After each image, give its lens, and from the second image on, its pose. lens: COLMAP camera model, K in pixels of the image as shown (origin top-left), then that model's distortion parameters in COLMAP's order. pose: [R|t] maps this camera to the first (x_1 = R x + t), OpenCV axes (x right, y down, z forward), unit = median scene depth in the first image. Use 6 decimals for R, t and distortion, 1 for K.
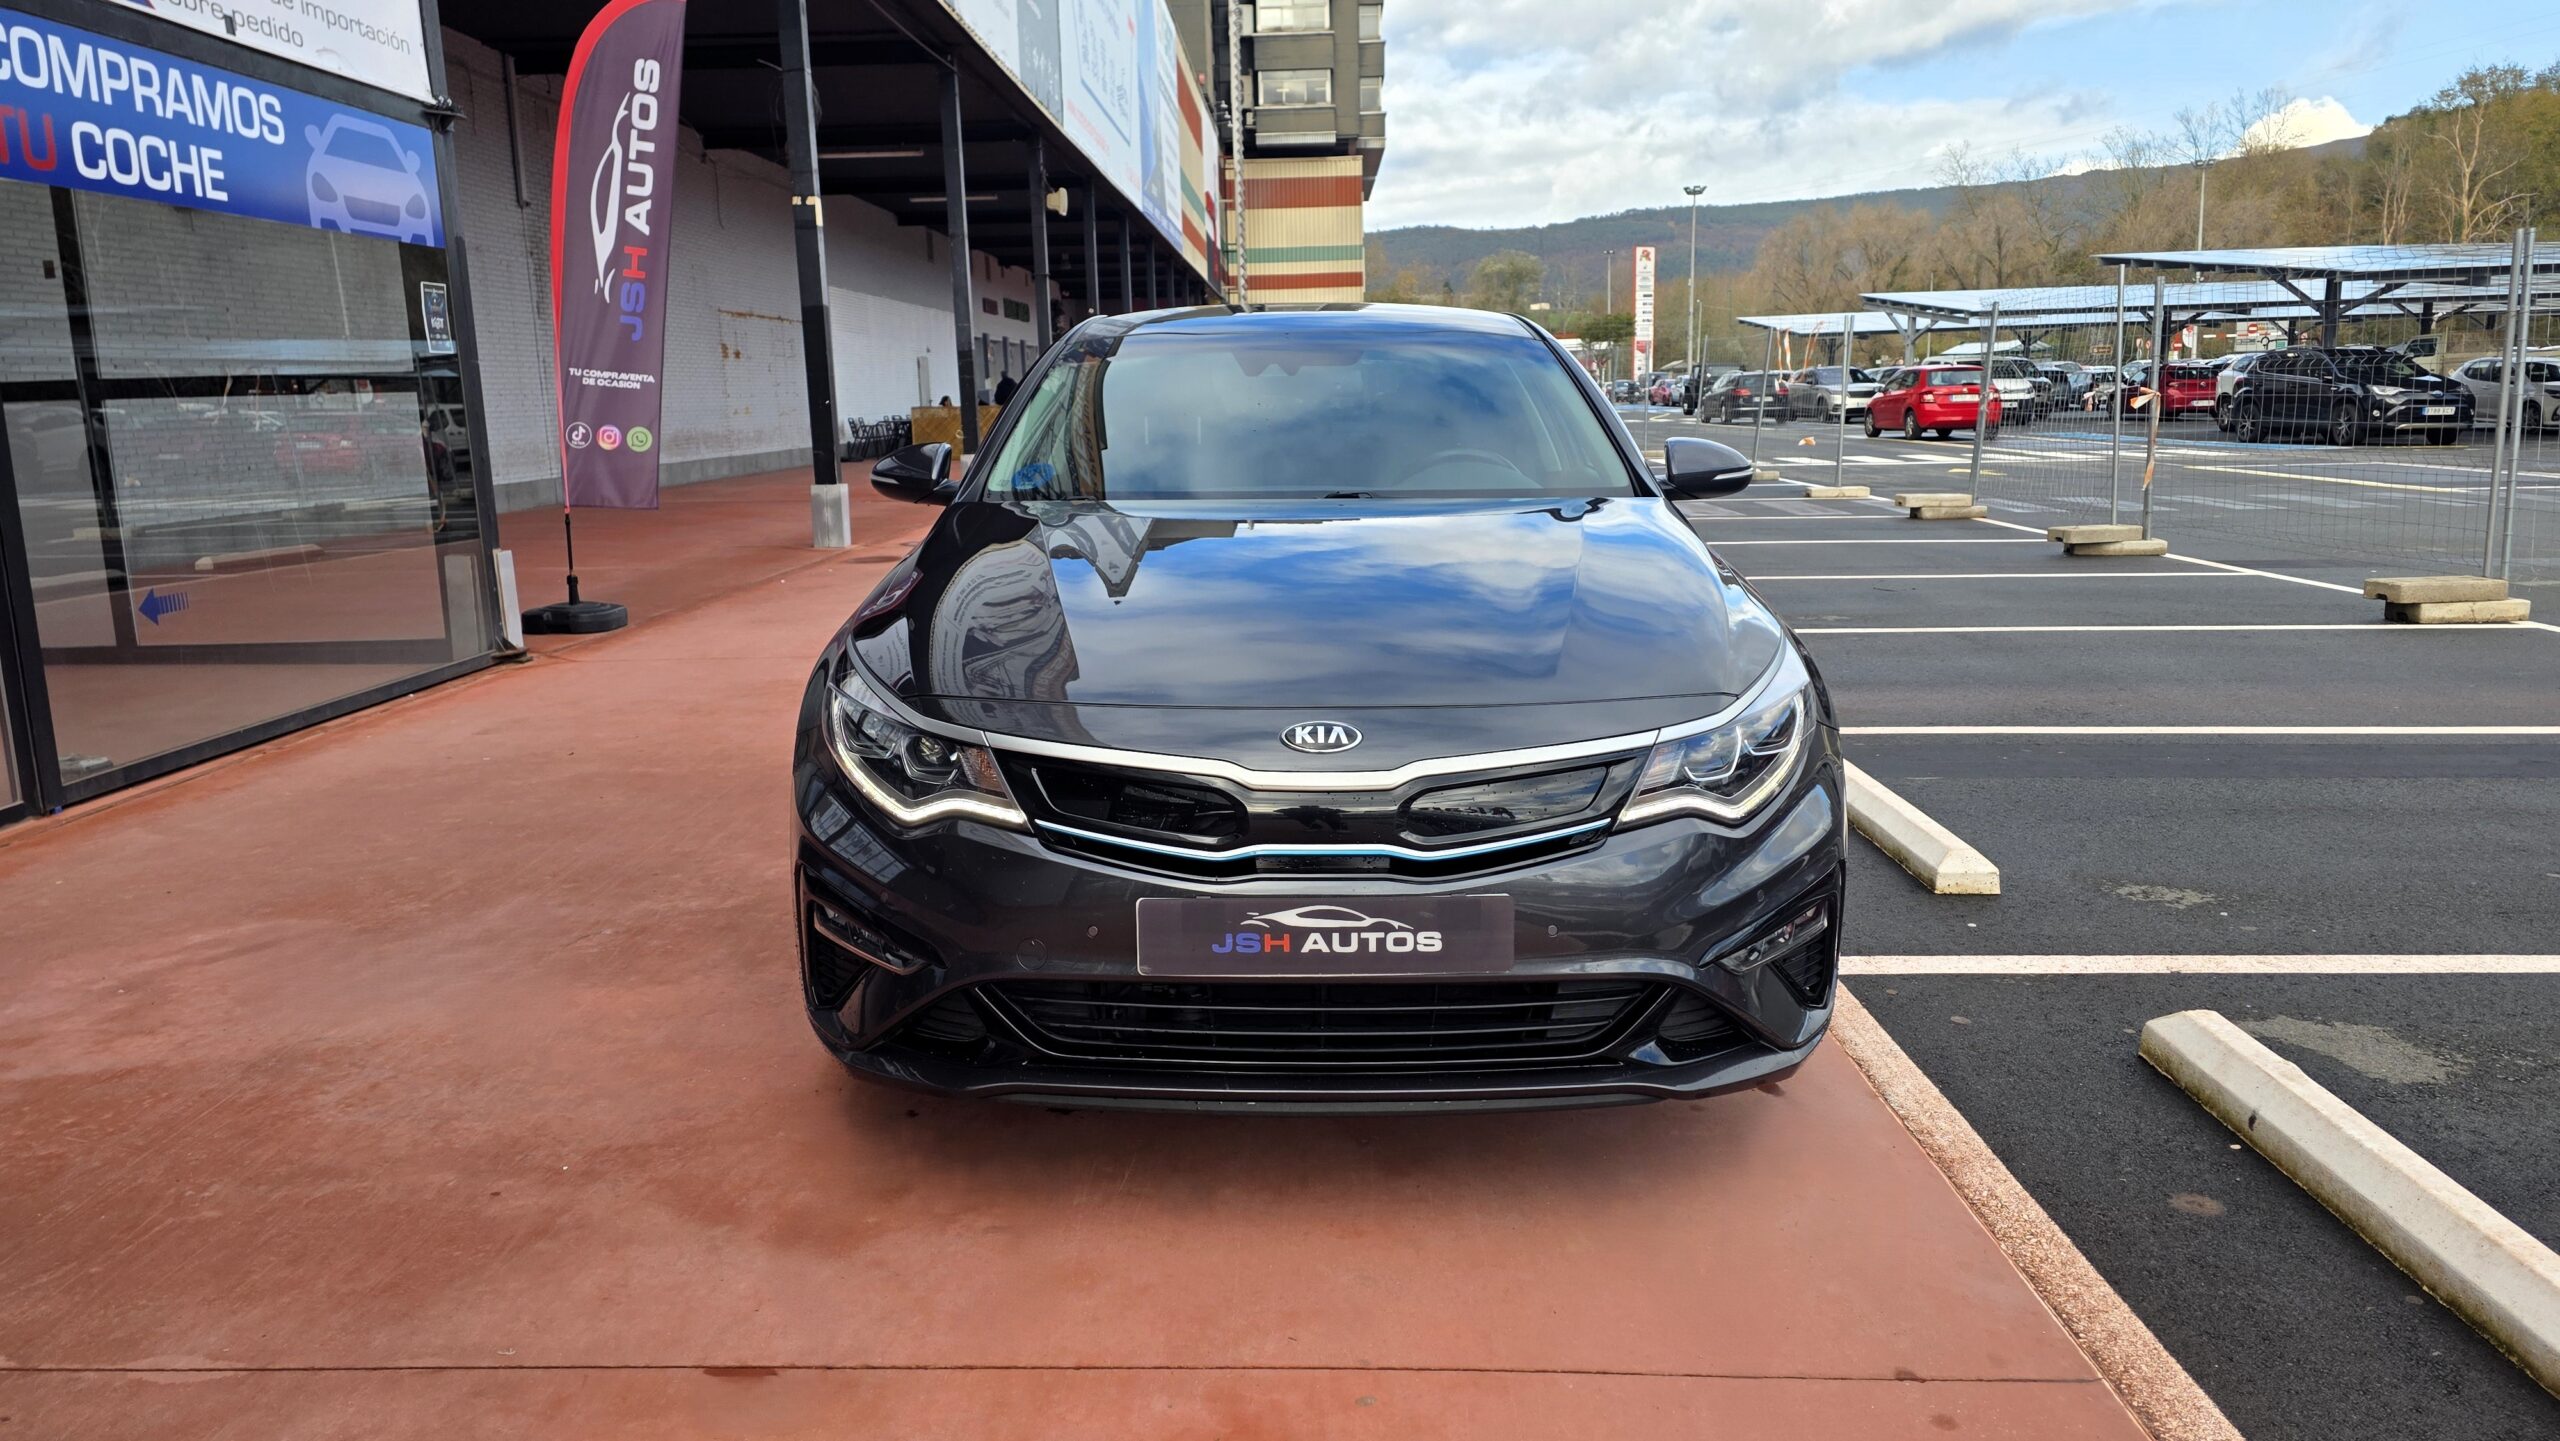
lens RADIAL K [[1705.0, 0, 1273.8], [0, 1705.0, 715.2], [0, 0, 1]] dist [0.052426, -0.057458]
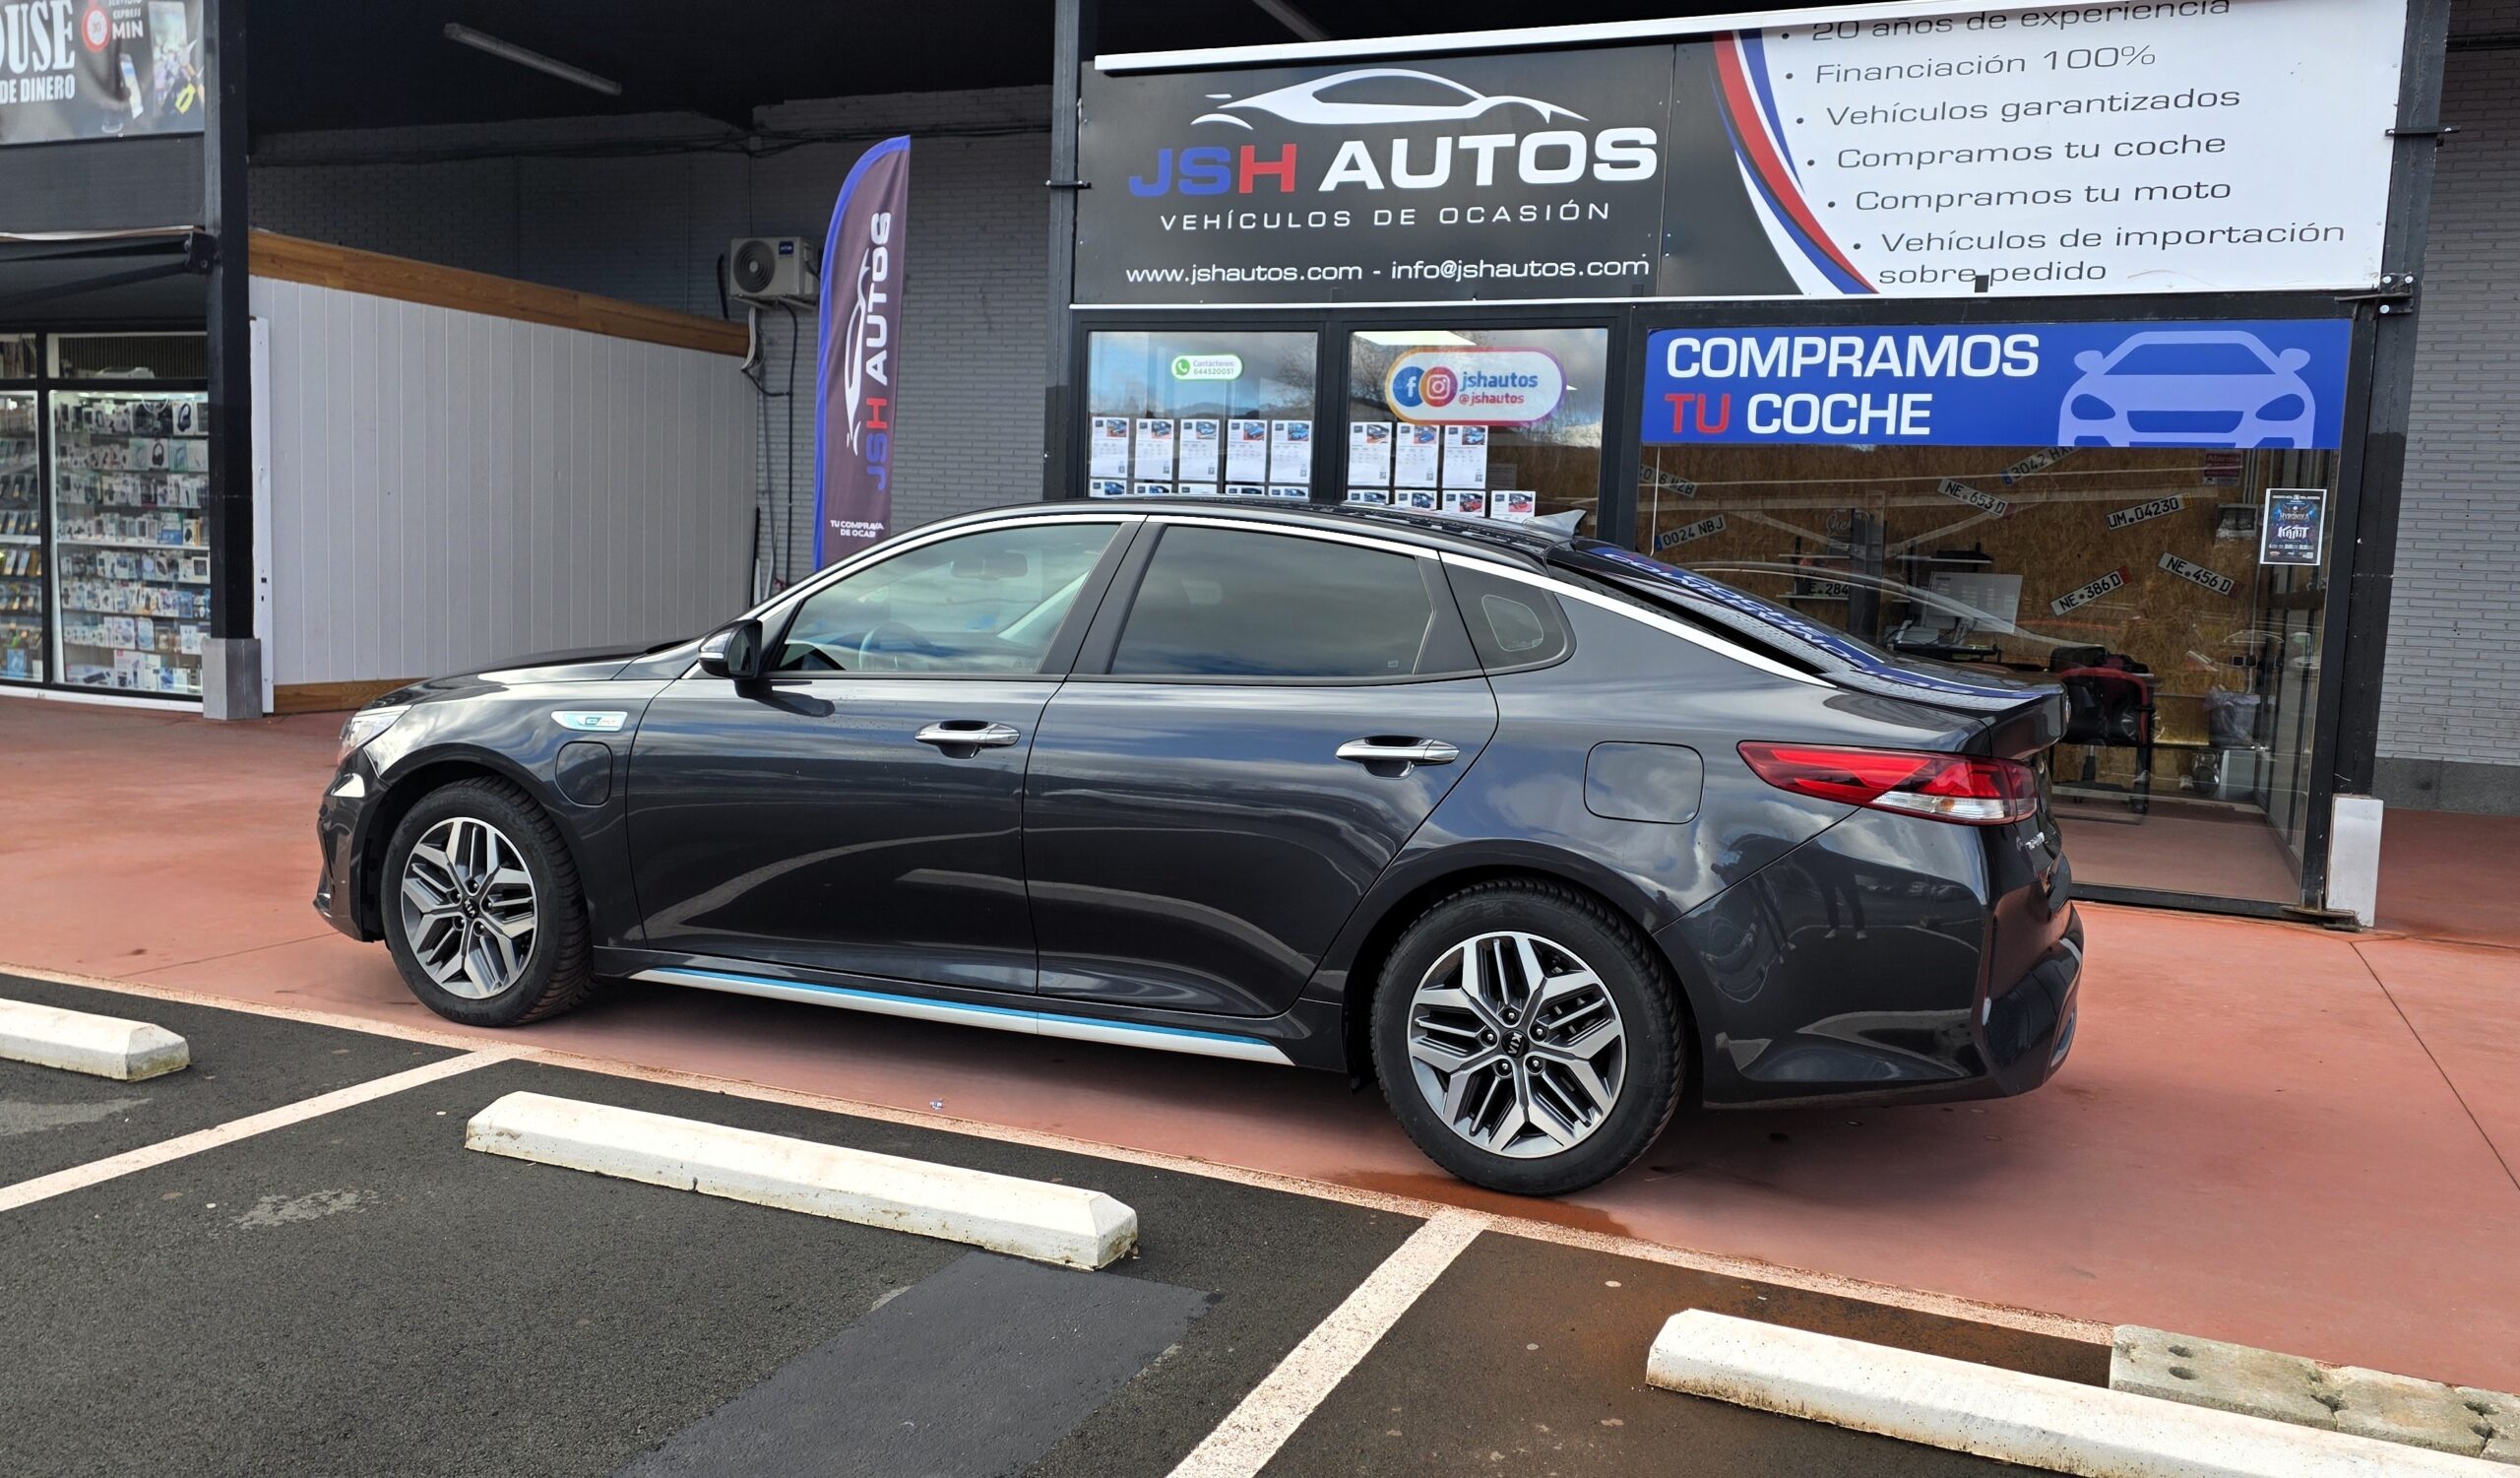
lens RADIAL K [[1805.4, 0, 1398.6], [0, 1805.4, 781.8], [0, 0, 1]] dist [0.101454, -0.155364]
pose [[-0.325449, 0.108612, -0.939301, 0.703093], [-0.213795, 0.959203, 0.184988, -0.212178], [0.921073, 0.261022, -0.288951, 1.042987]]
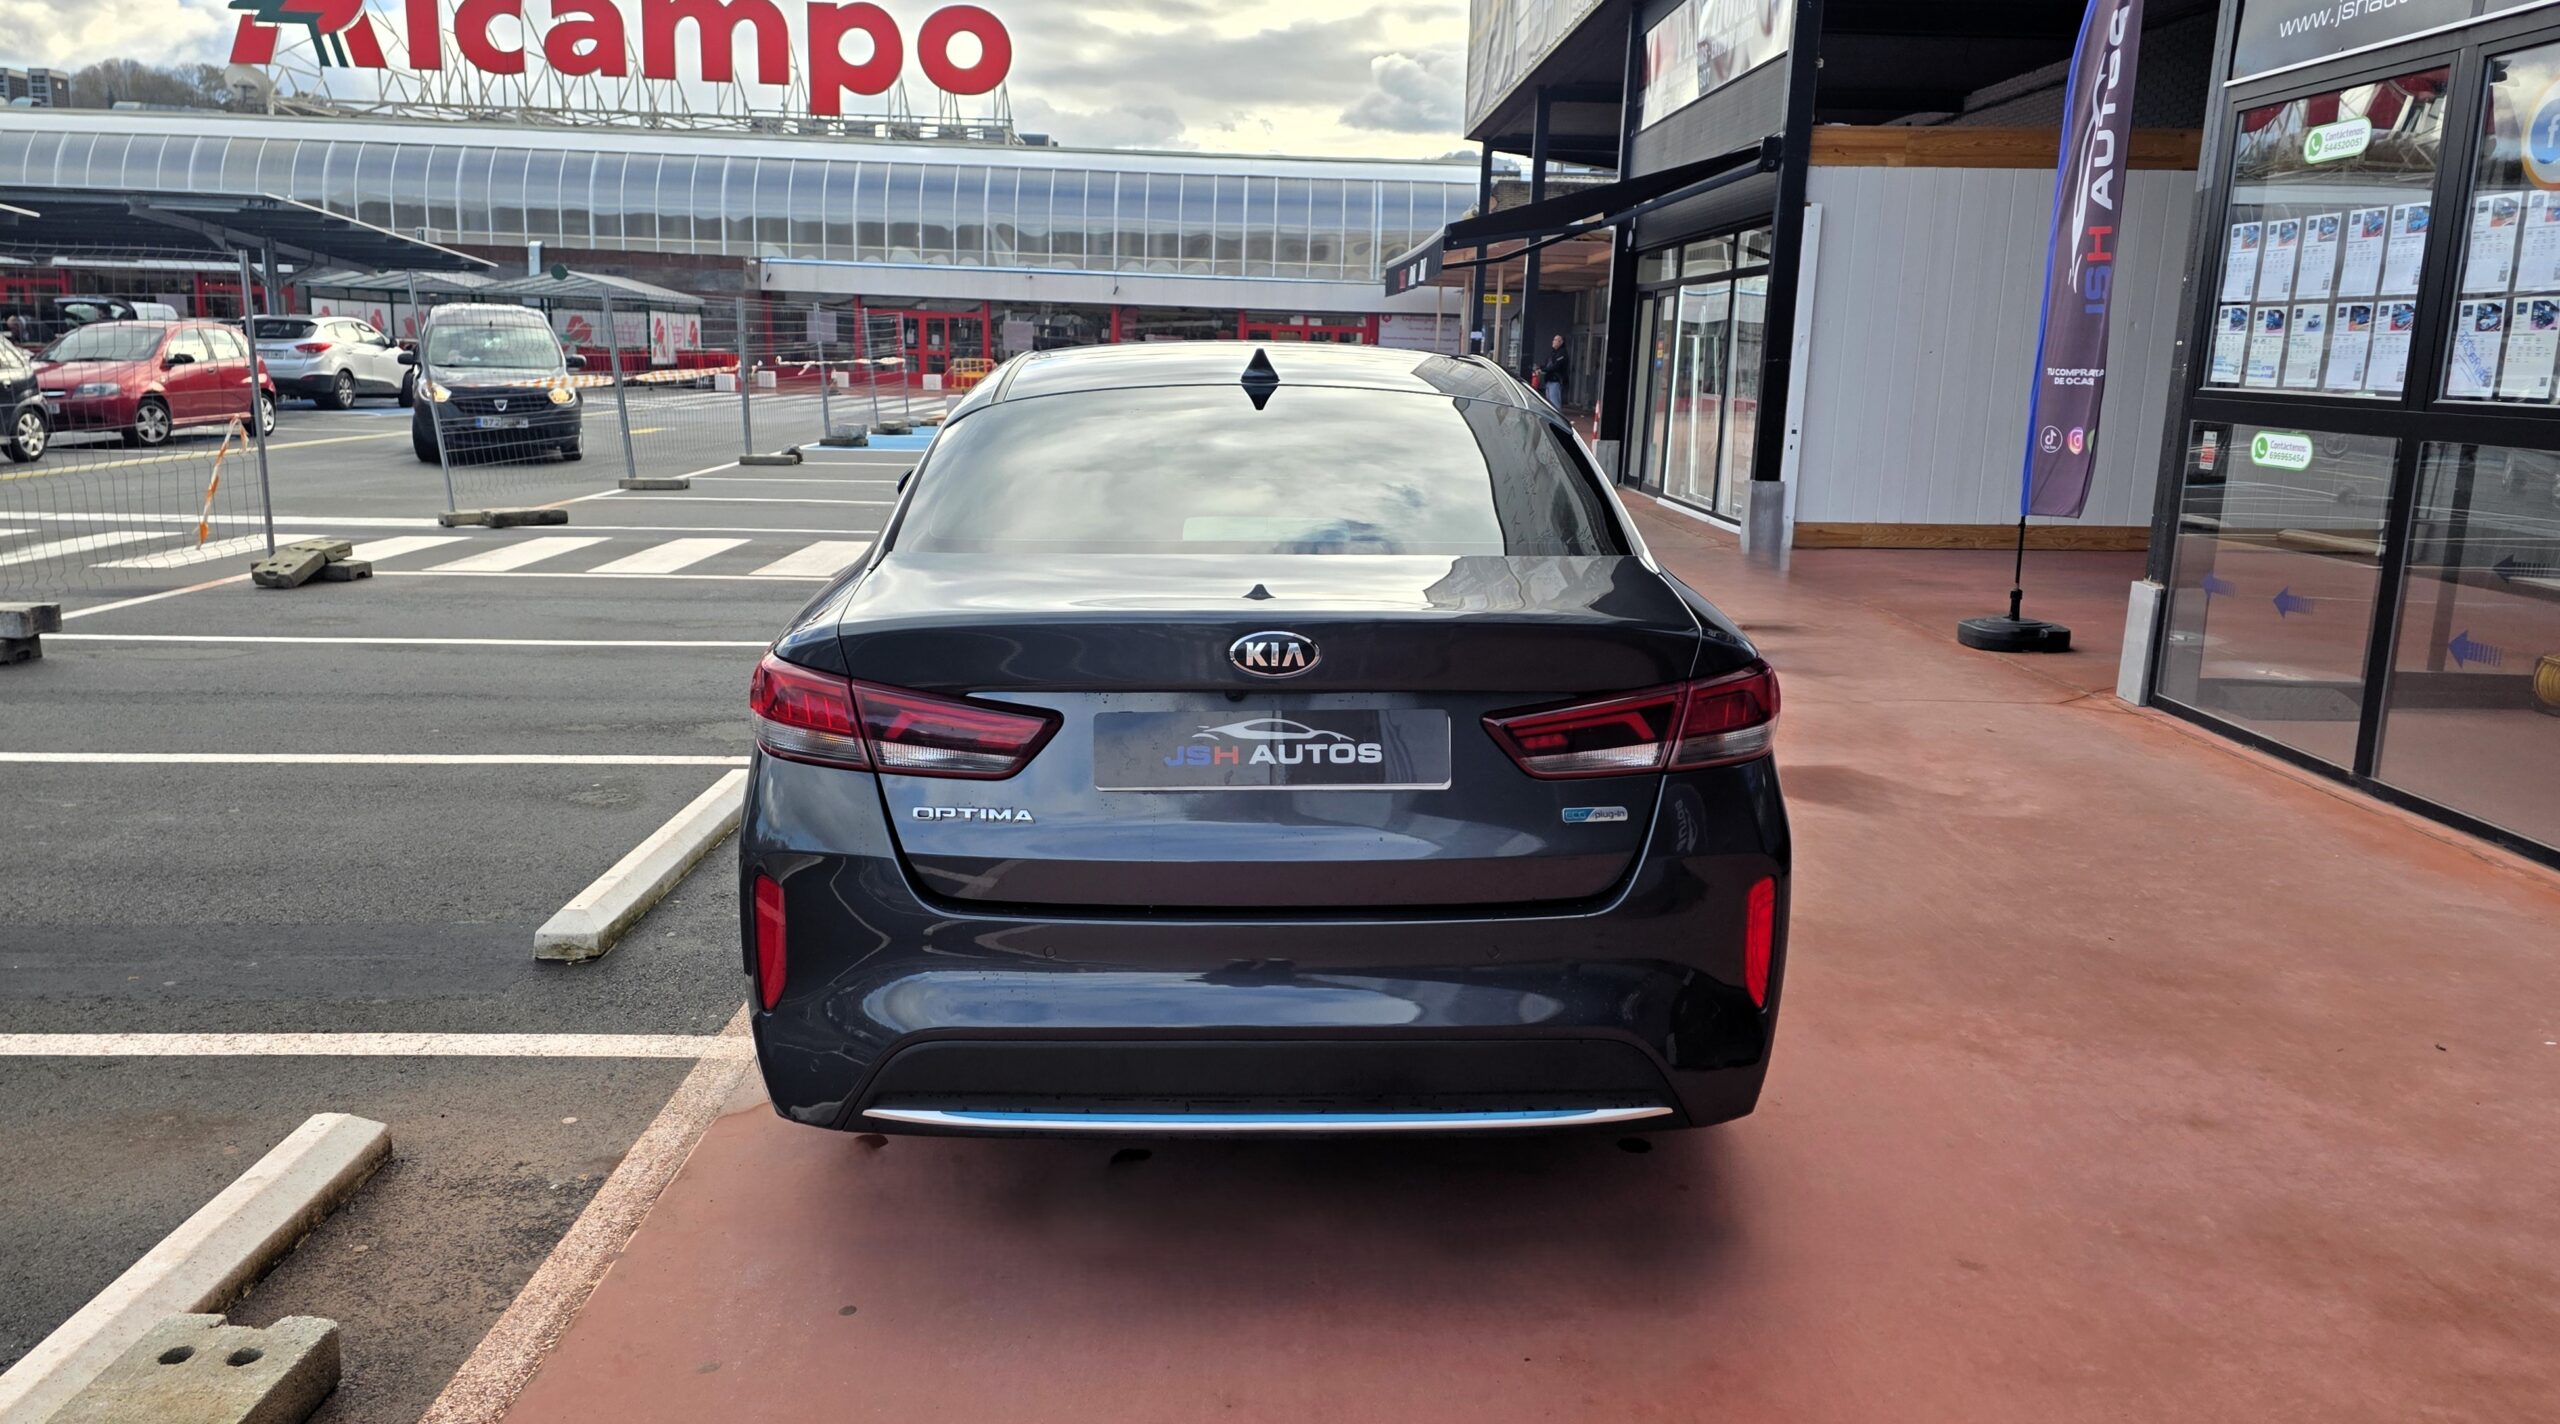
lens RADIAL K [[1724.8, 0, 1268.0], [0, 1724.8, 714.6], [0, 0, 1]] dist [0.073955, -0.072851]
pose [[-0.998887, 0.006638, -0.046707, 0.046236], [-0.011956, 0.922110, 0.386743, -0.304422], [0.045636, 0.386871, -0.921004, 1.417060]]
